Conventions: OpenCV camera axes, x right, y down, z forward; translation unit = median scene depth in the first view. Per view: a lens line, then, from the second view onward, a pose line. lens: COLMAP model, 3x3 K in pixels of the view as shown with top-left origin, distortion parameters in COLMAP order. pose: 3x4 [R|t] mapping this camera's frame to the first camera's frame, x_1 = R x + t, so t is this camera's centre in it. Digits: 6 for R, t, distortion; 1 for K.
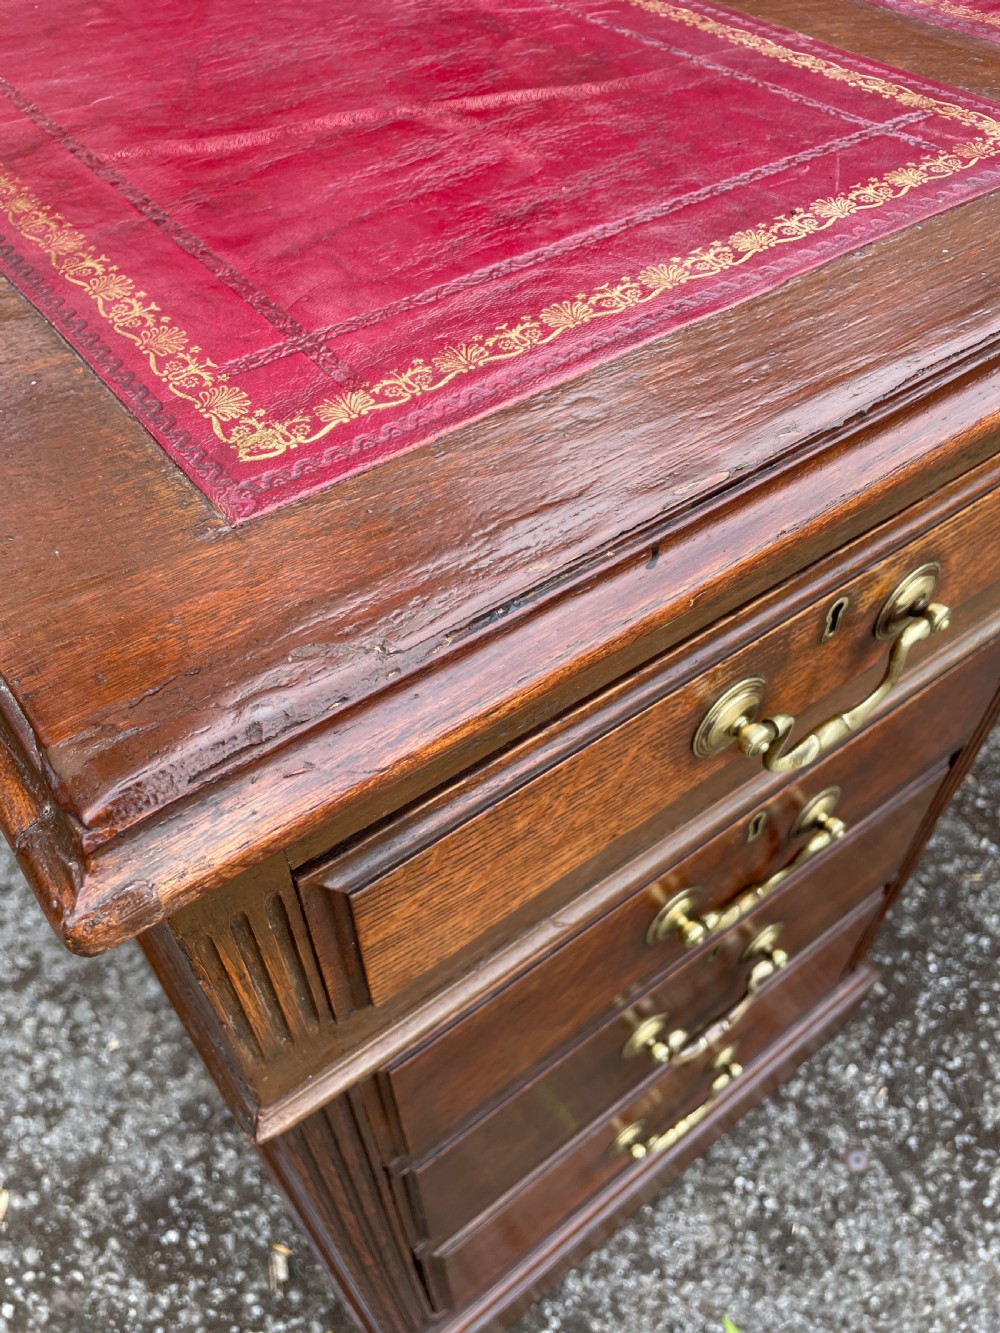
lens RADIAL K [[1010.0, 0, 494.2], [0, 1010.0, 668.0], [0, 0, 1]] dist [0.099099, -0.125381]
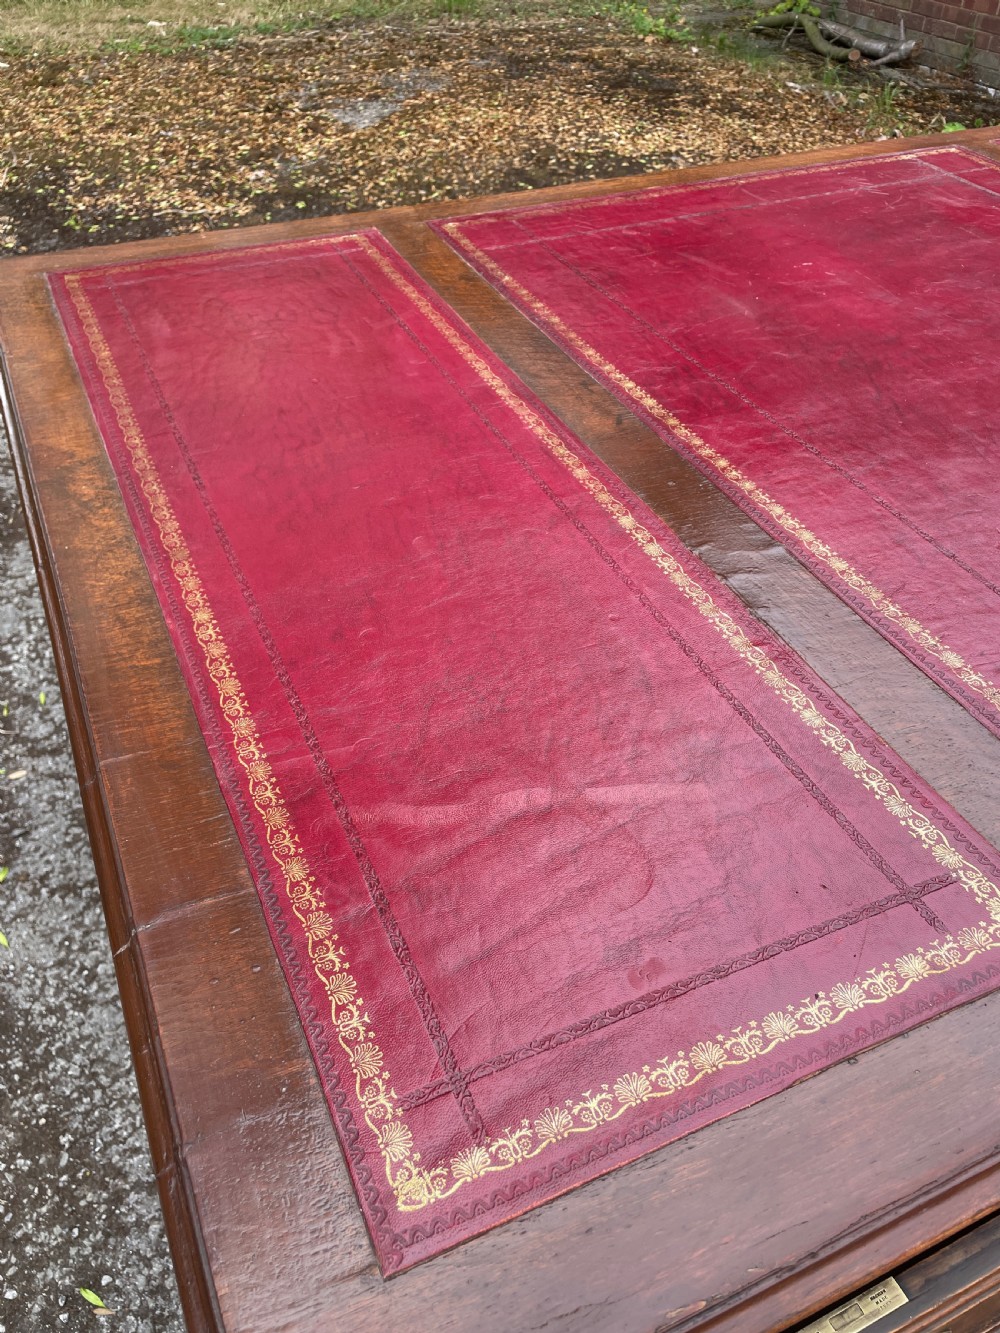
lens RADIAL K [[1010.0, 0, 494.0], [0, 1010.0, 675.2], [0, 0, 1]] dist [0.099099, -0.125381]
pose [[0.975780, 0.159123, -0.150110, 0.001693], [-0.173027, 0.981282, -0.084546, -0.503782], [0.133847, 0.108472, 0.985048, -0.354630]]
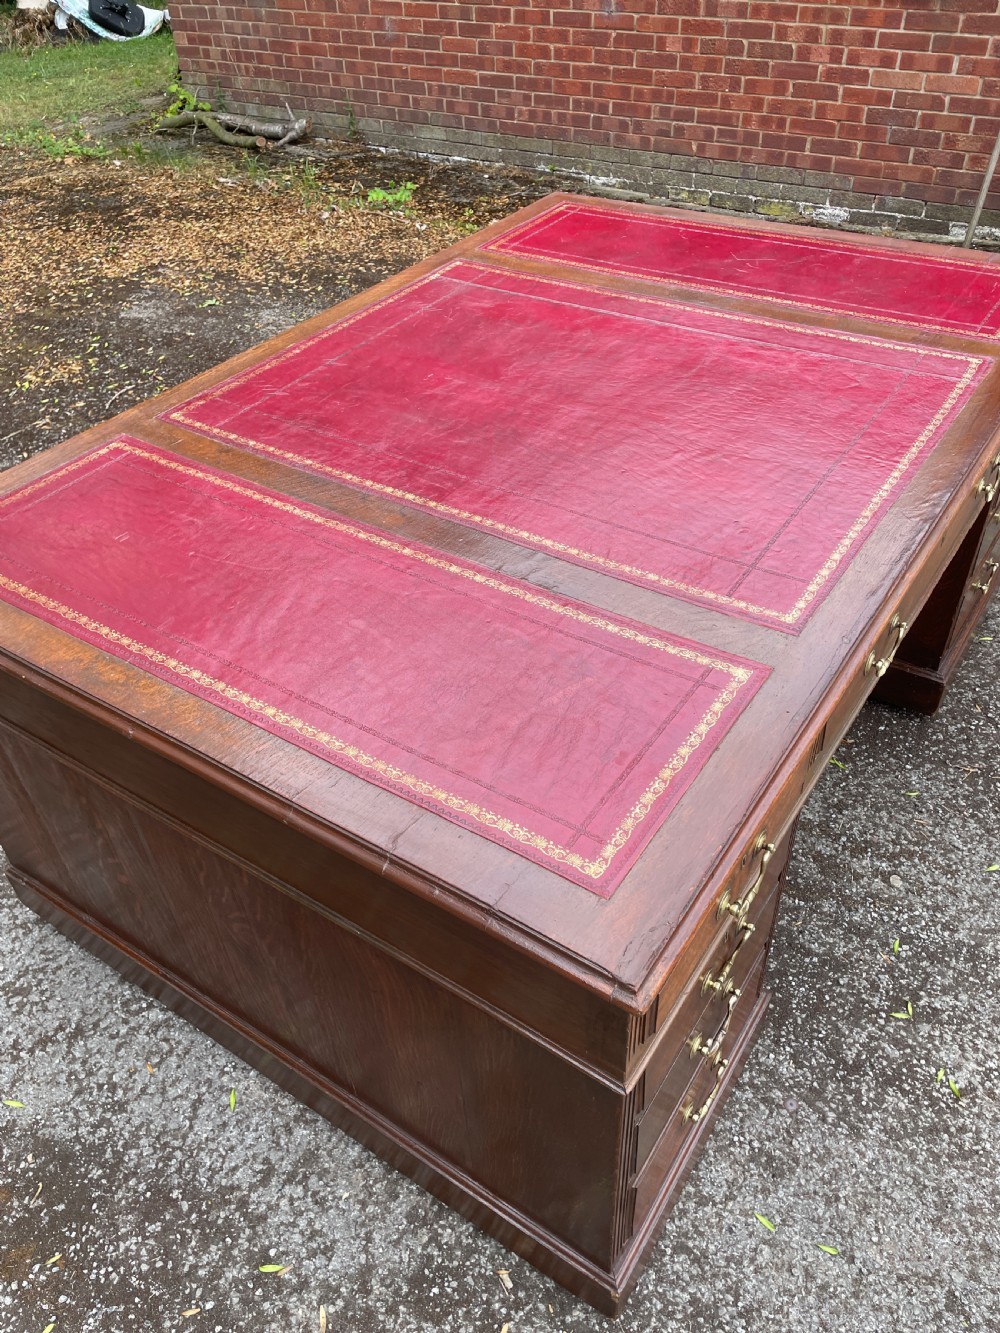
lens RADIAL K [[1010.0, 0, 491.0], [0, 1010.0, 678.4], [0, 0, 1]] dist [0.099099, -0.125381]
pose [[0.944637, -0.238253, 0.225602, -0.675058], [0.266014, 0.958613, -0.101481, -0.337409], [-0.192087, 0.155876, 0.968920, -1.358837]]
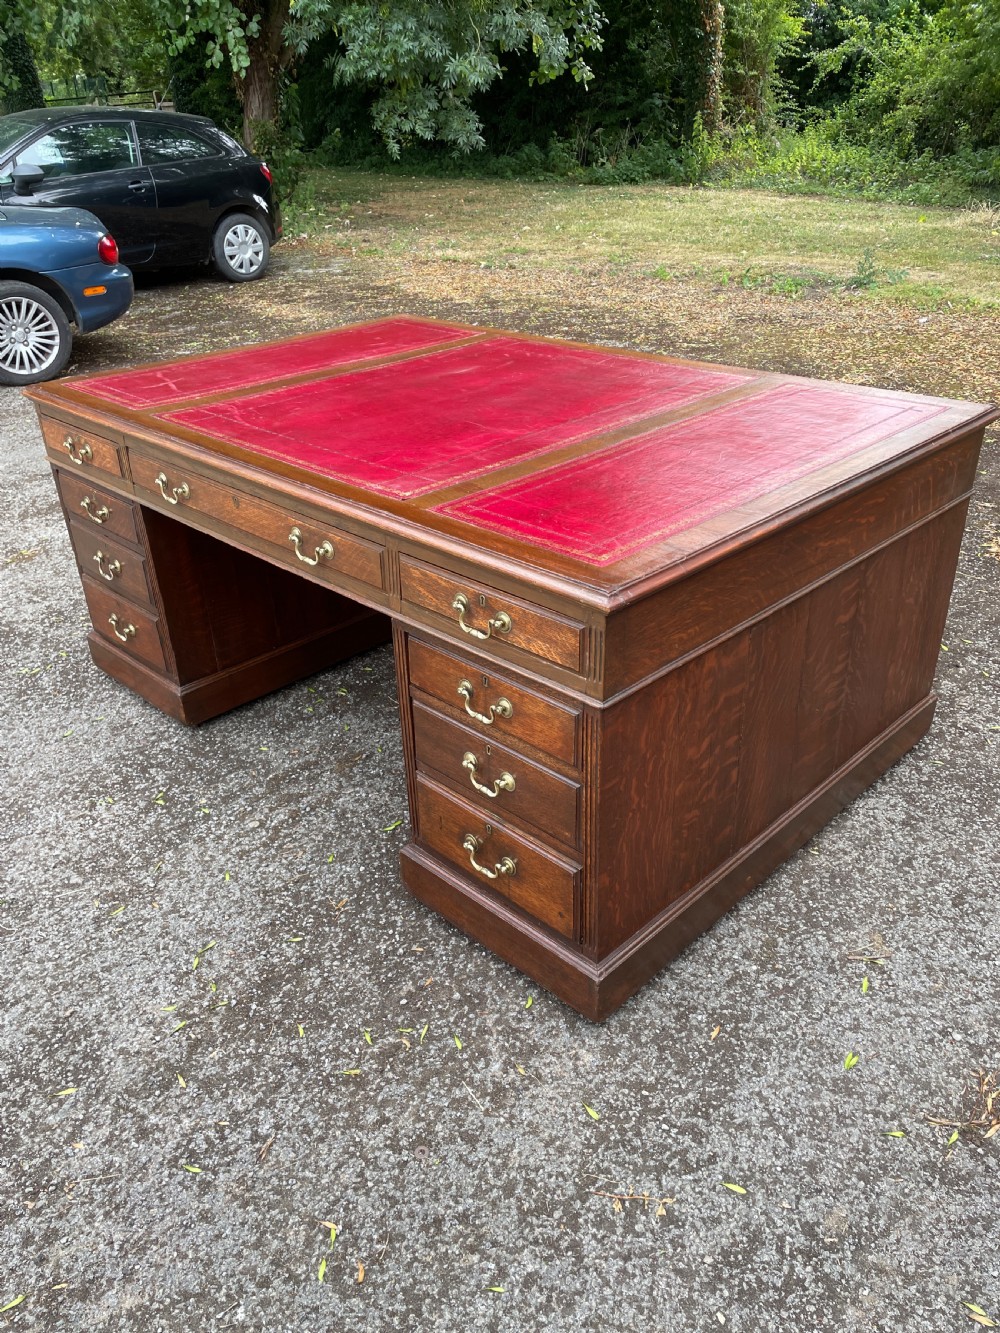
lens RADIAL K [[1010.0, 0, 488.5], [0, 1010.0, 671.0], [0, 0, 1]] dist [0.099099, -0.125381]
pose [[0.132608, 0.481100, -0.866578, 5.464098], [-0.716184, 0.650915, 0.251775, -2.021382], [0.685198, 0.587242, 0.430872, 0.609916]]
